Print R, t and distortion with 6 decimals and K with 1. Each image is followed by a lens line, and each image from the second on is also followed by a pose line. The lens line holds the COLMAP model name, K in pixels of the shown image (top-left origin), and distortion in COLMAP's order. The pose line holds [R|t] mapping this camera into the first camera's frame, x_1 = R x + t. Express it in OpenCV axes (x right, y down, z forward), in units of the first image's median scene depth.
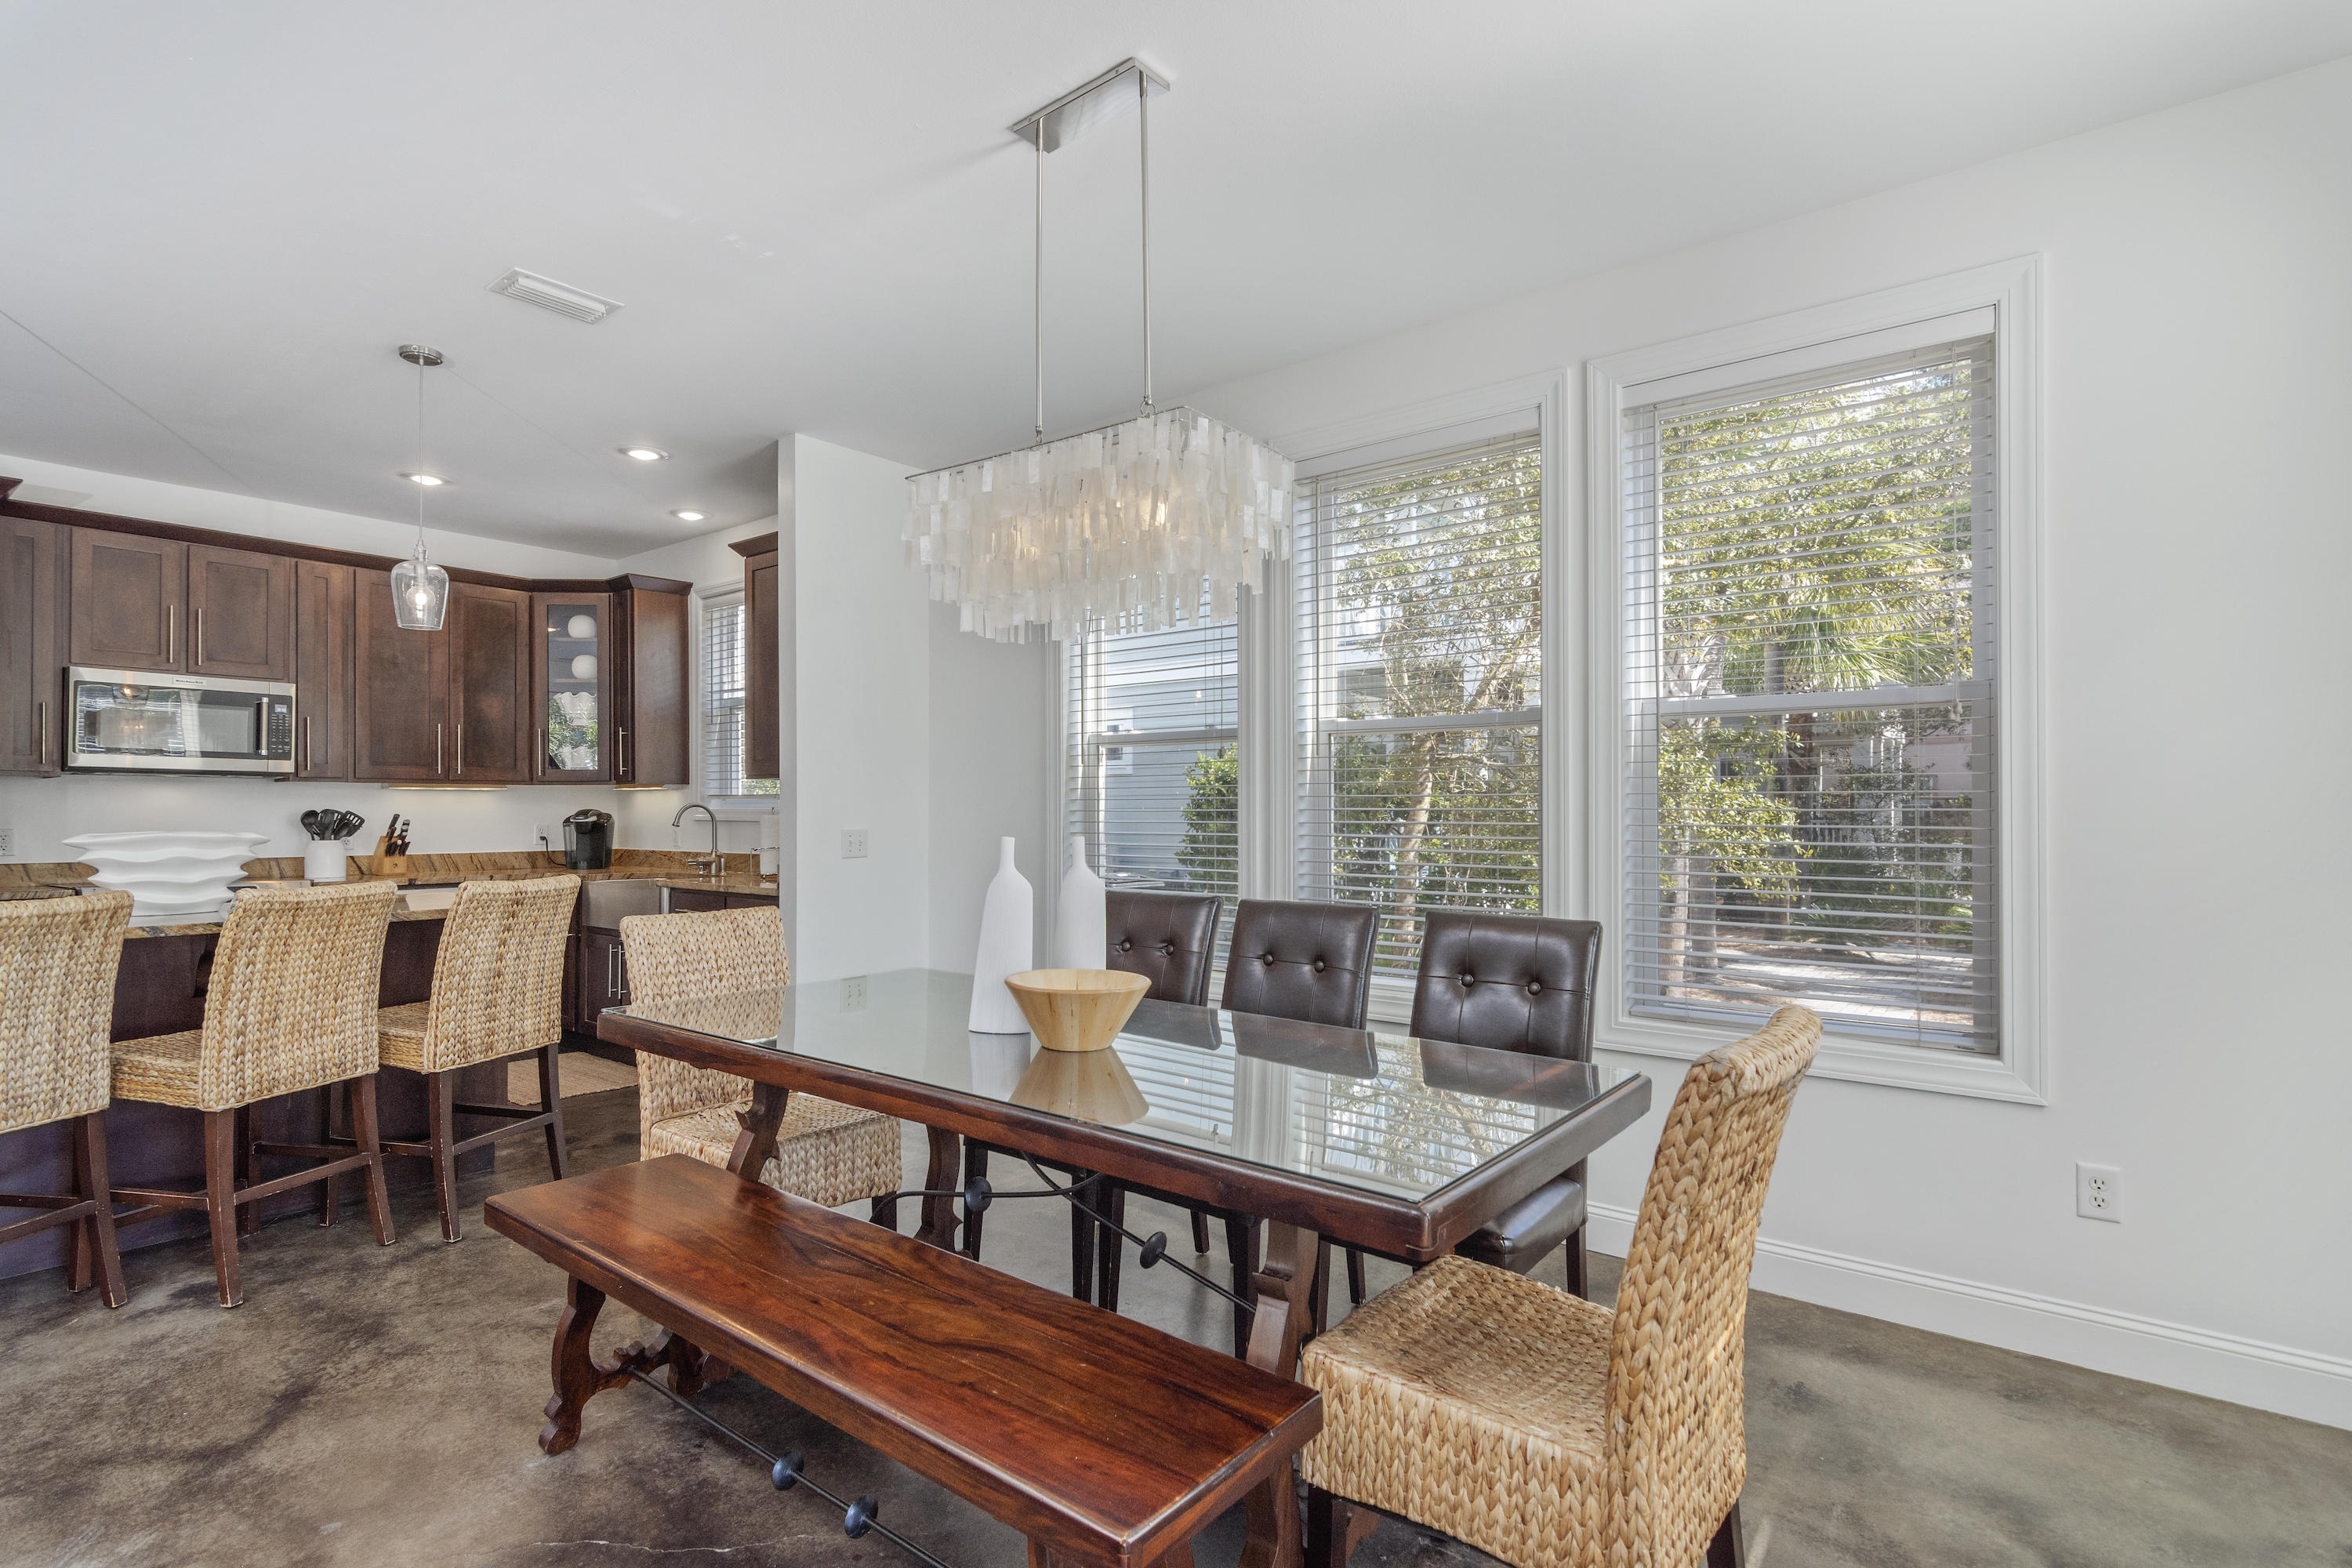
lens RADIAL K [[1138.5, 0, 1175.3], [0, 1138.5, 810.2], [0, 0, 1]] dist [0.003382, 0.001076]
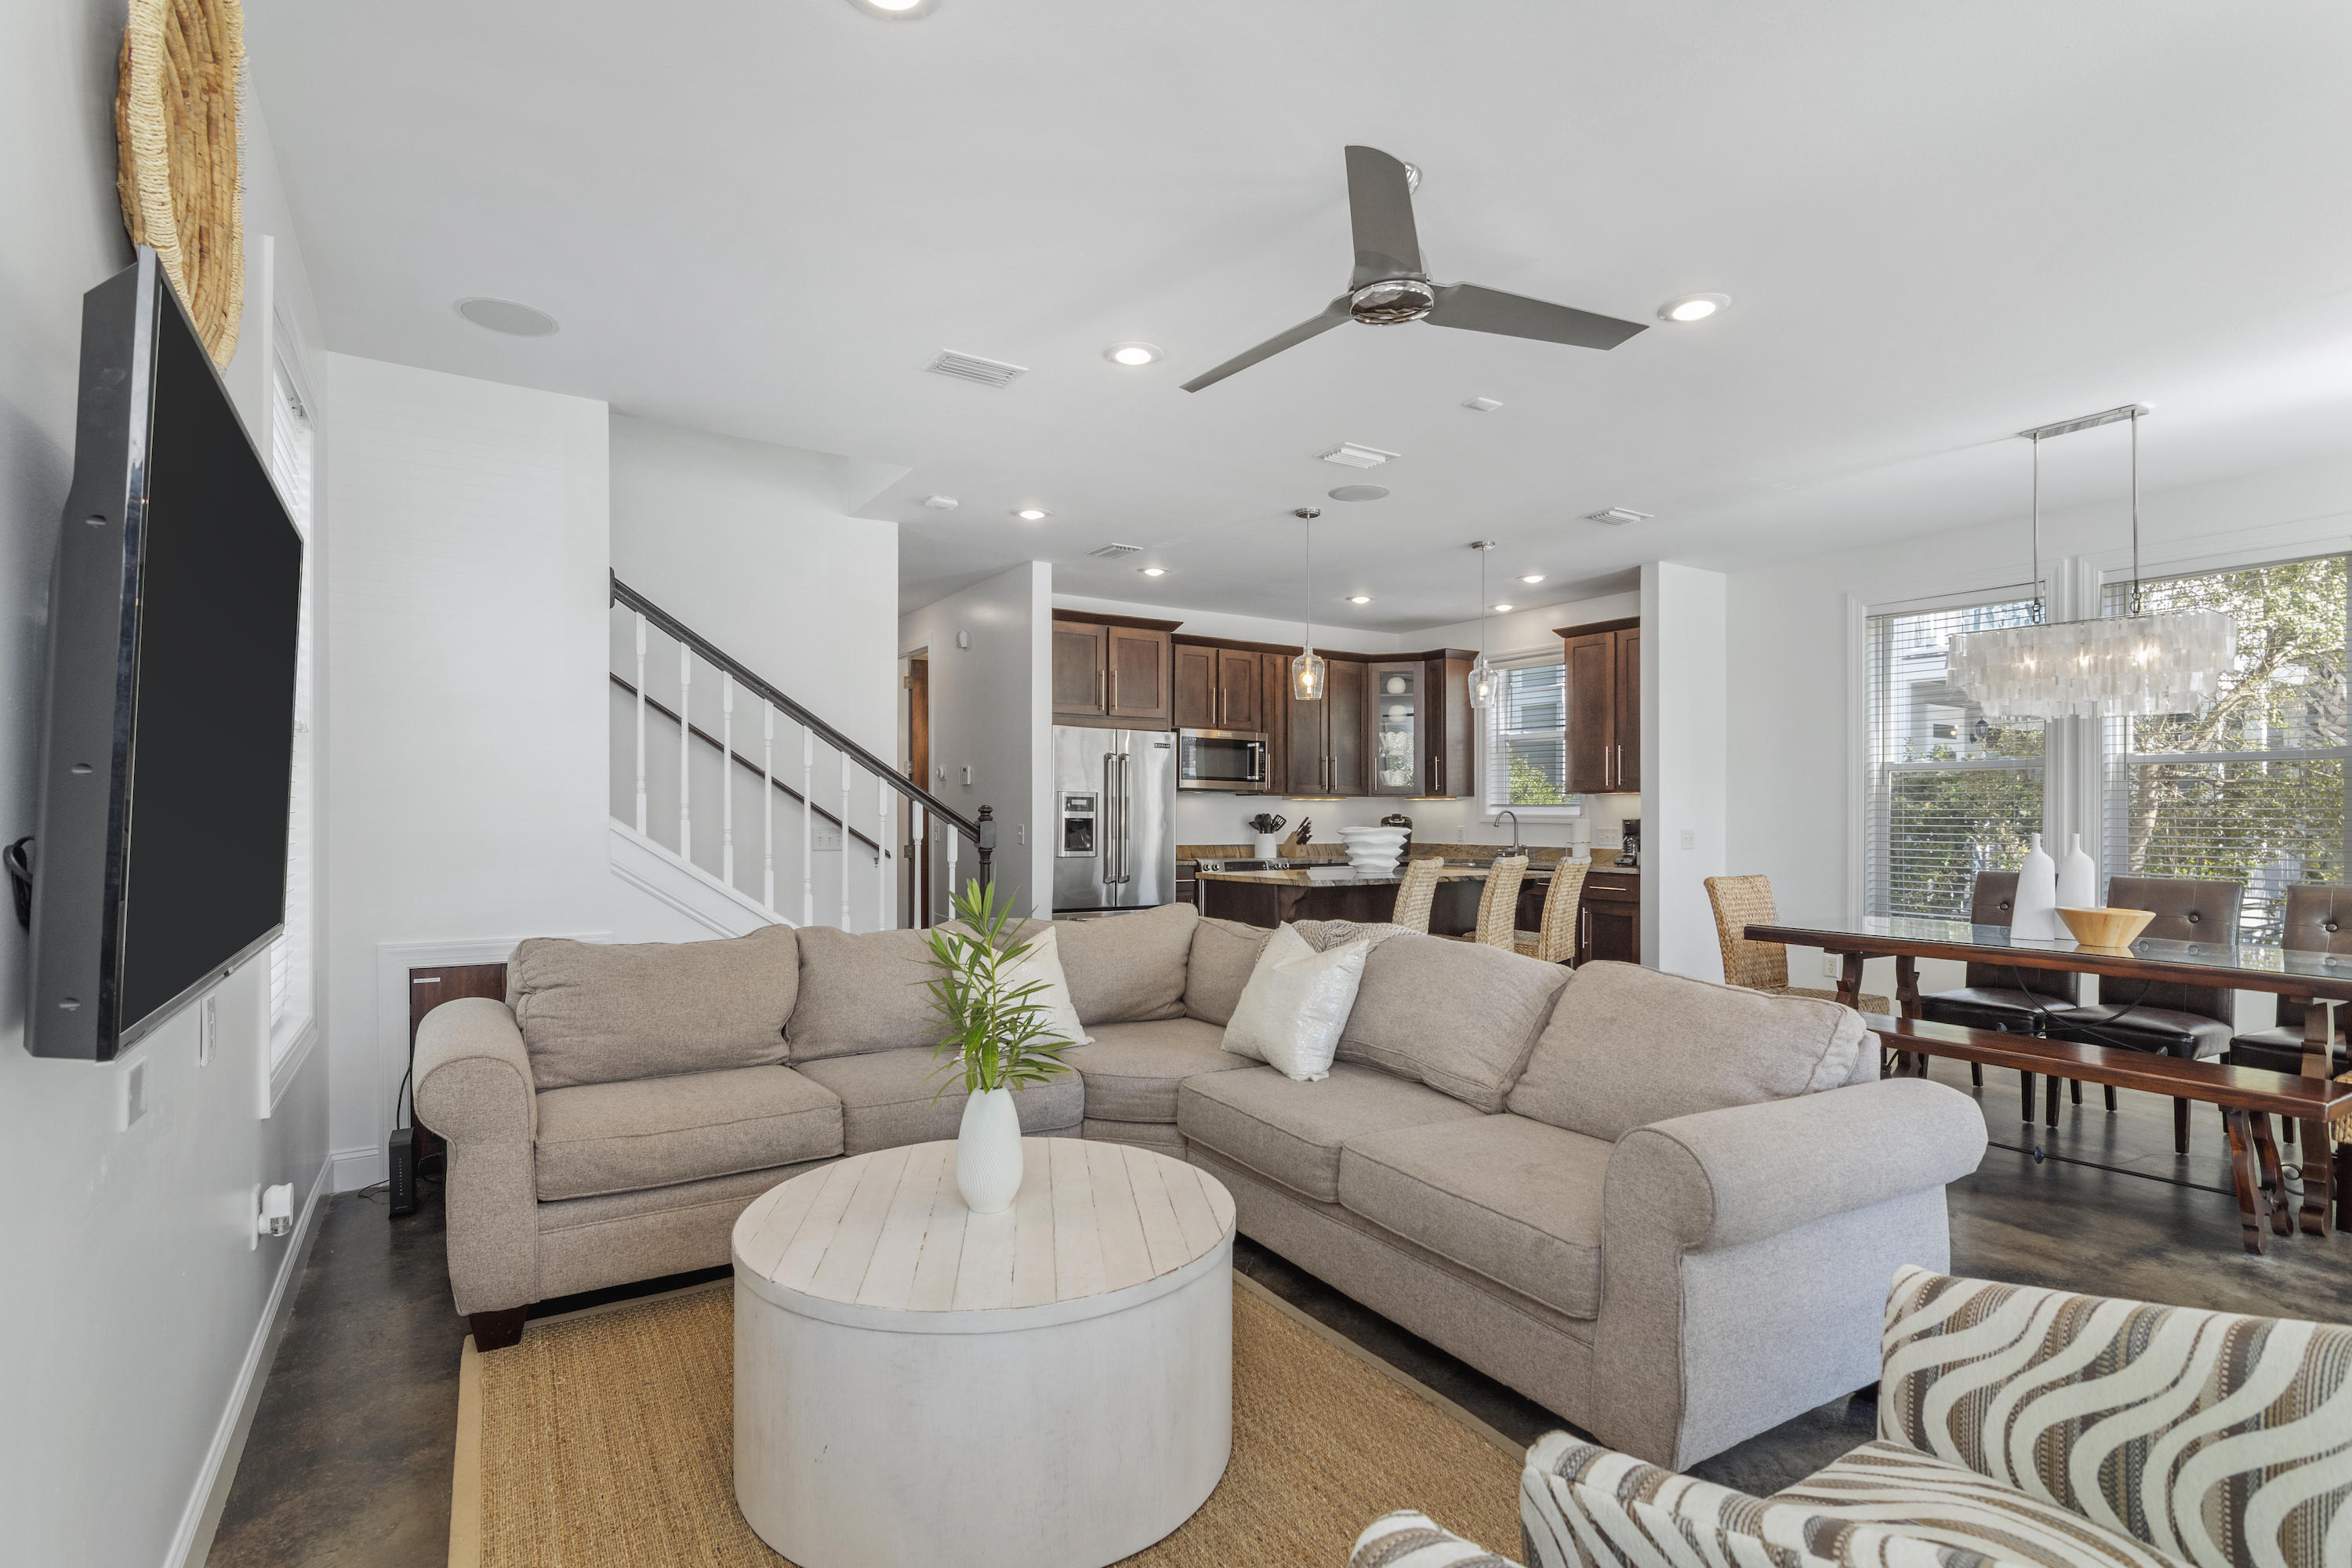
lens RADIAL K [[1138.5, 0, 1175.3], [0, 1138.5, 810.2], [0, 0, 1]] dist [0.003382, 0.001076]
pose [[0.944230, 0.007746, -0.329194, -0.661185], [-0.009009, 0.999957, -0.002311, -0.000212], [0.329162, 0.005148, 0.944259, -0.910273]]
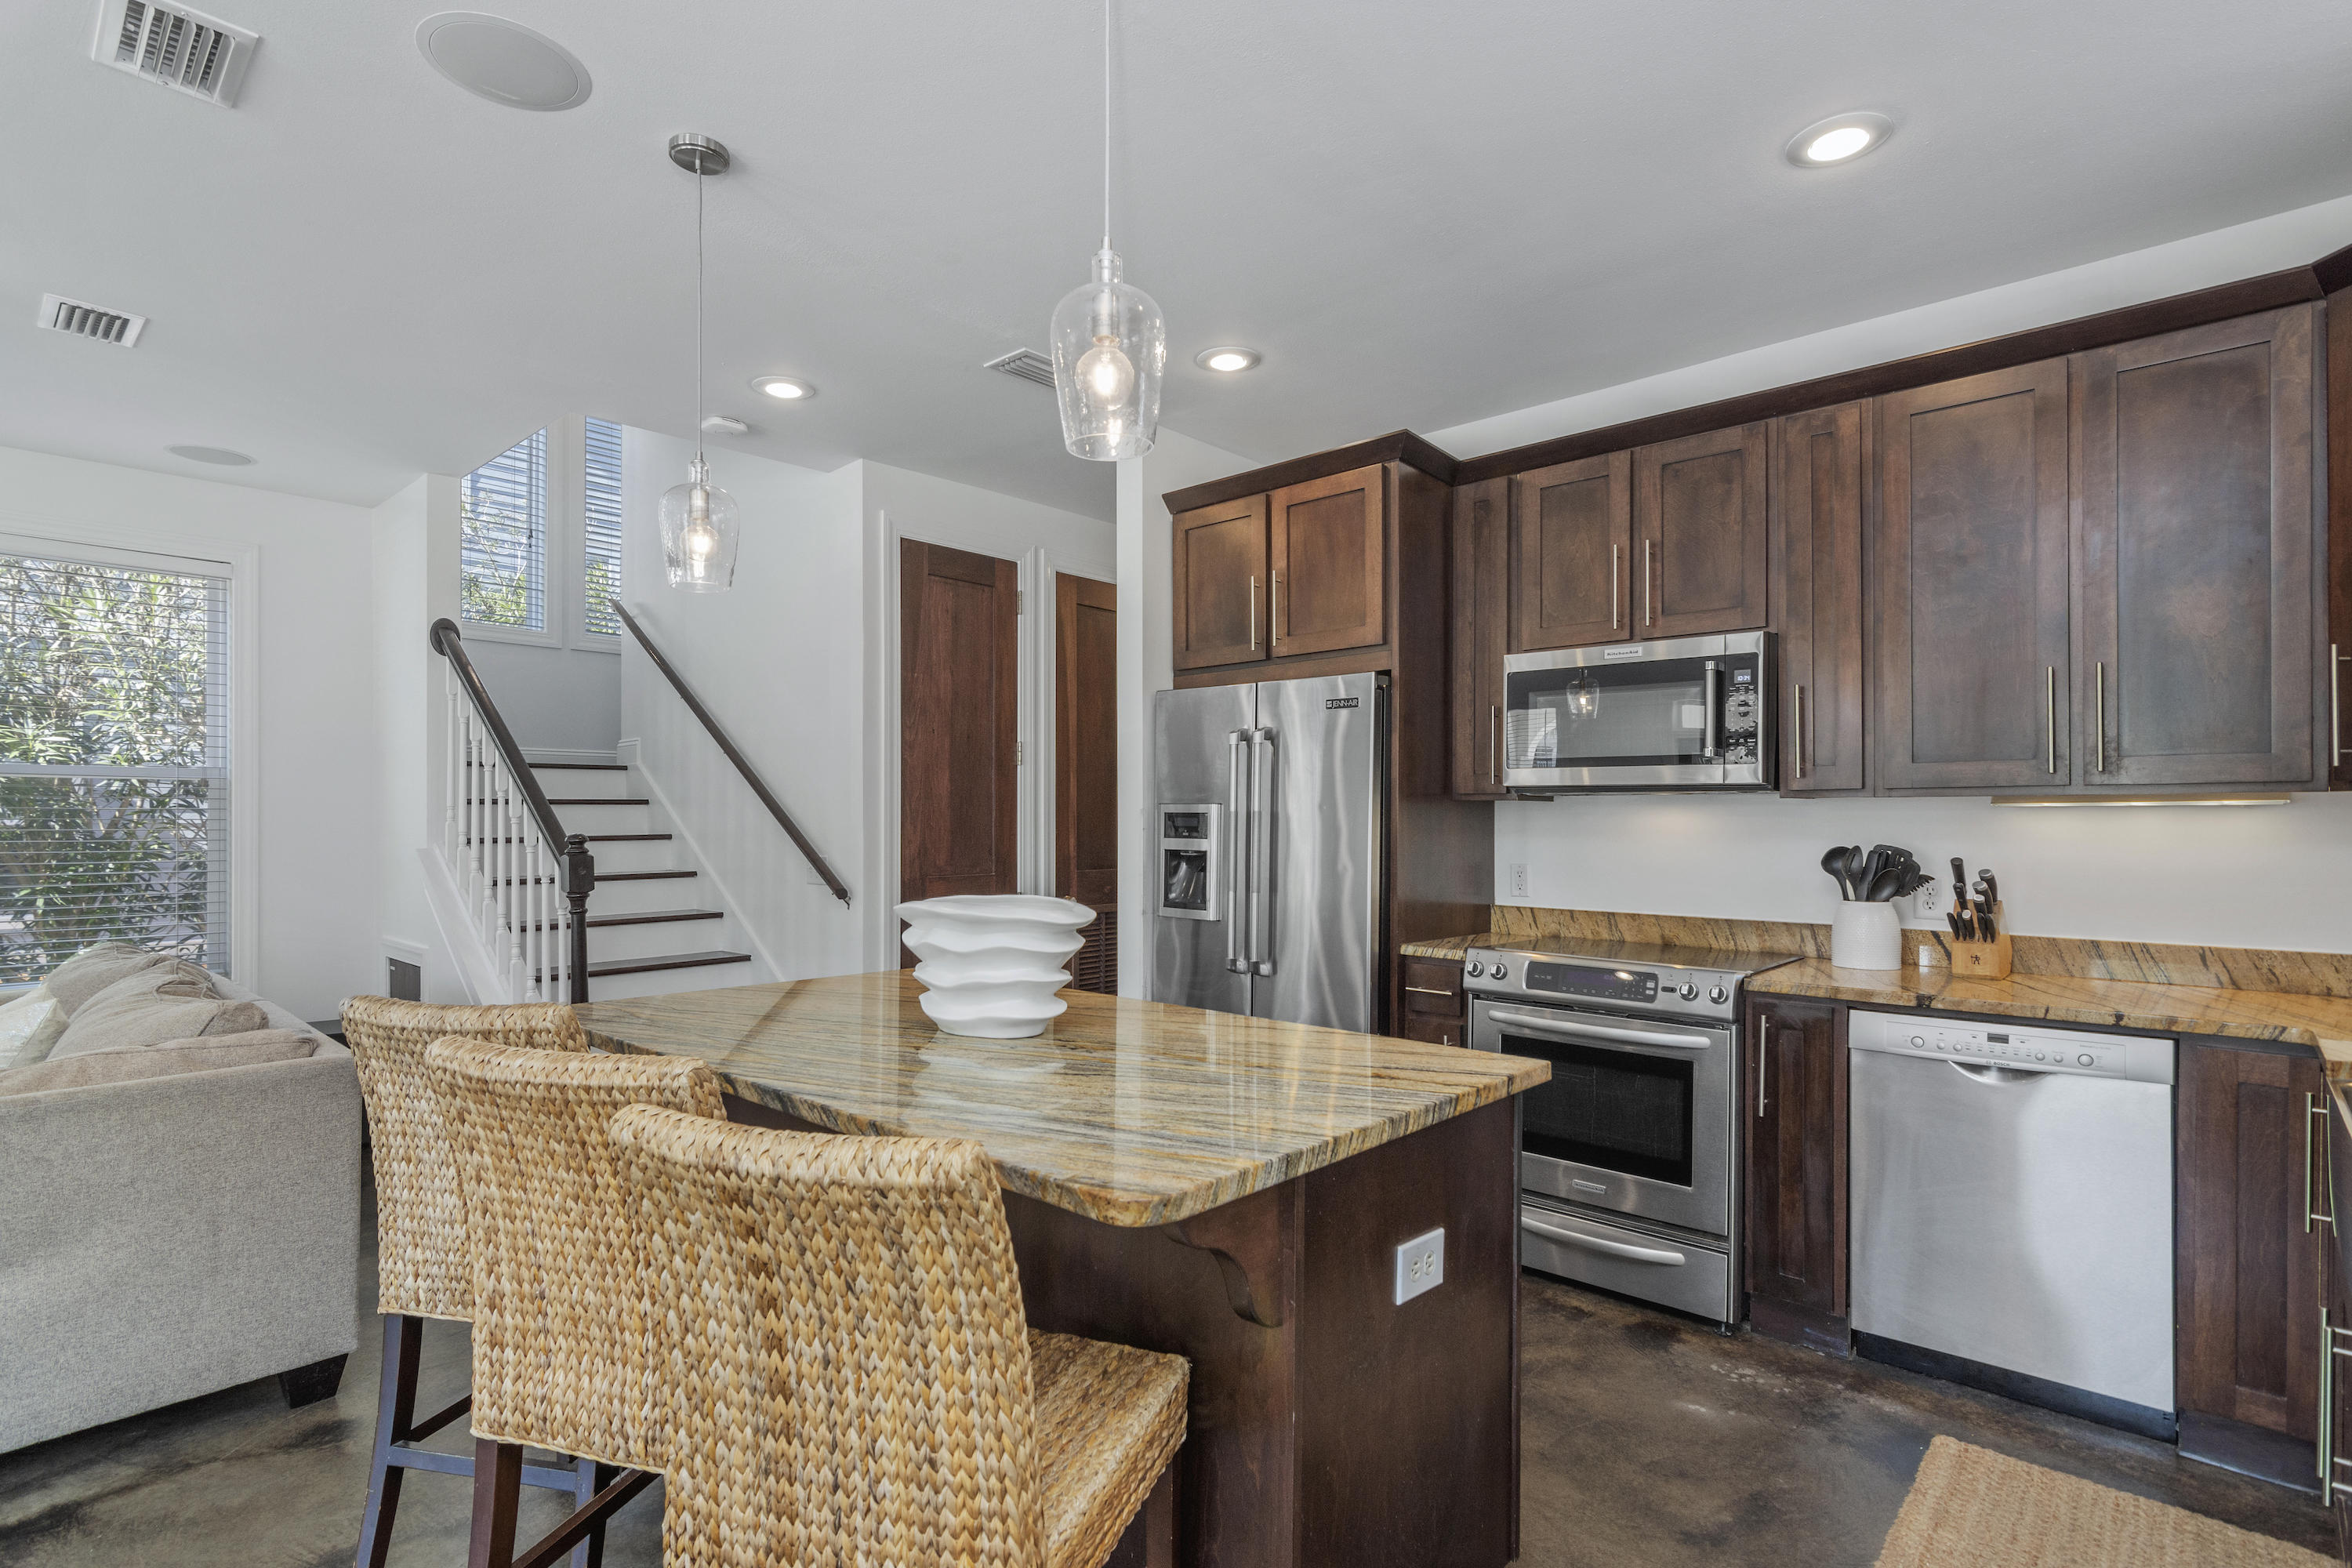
lens RADIAL K [[1112.3, 0, 1152.9], [0, 1112.3, 800.1], [0, 0, 1]] dist [-0.000632, 0.001818]
pose [[-0.073798, -0.012699, -0.997192, -0.324499], [0.001040, 0.999917, -0.012810, -0.029940], [0.997273, -0.001983, -0.073779, 1.294764]]
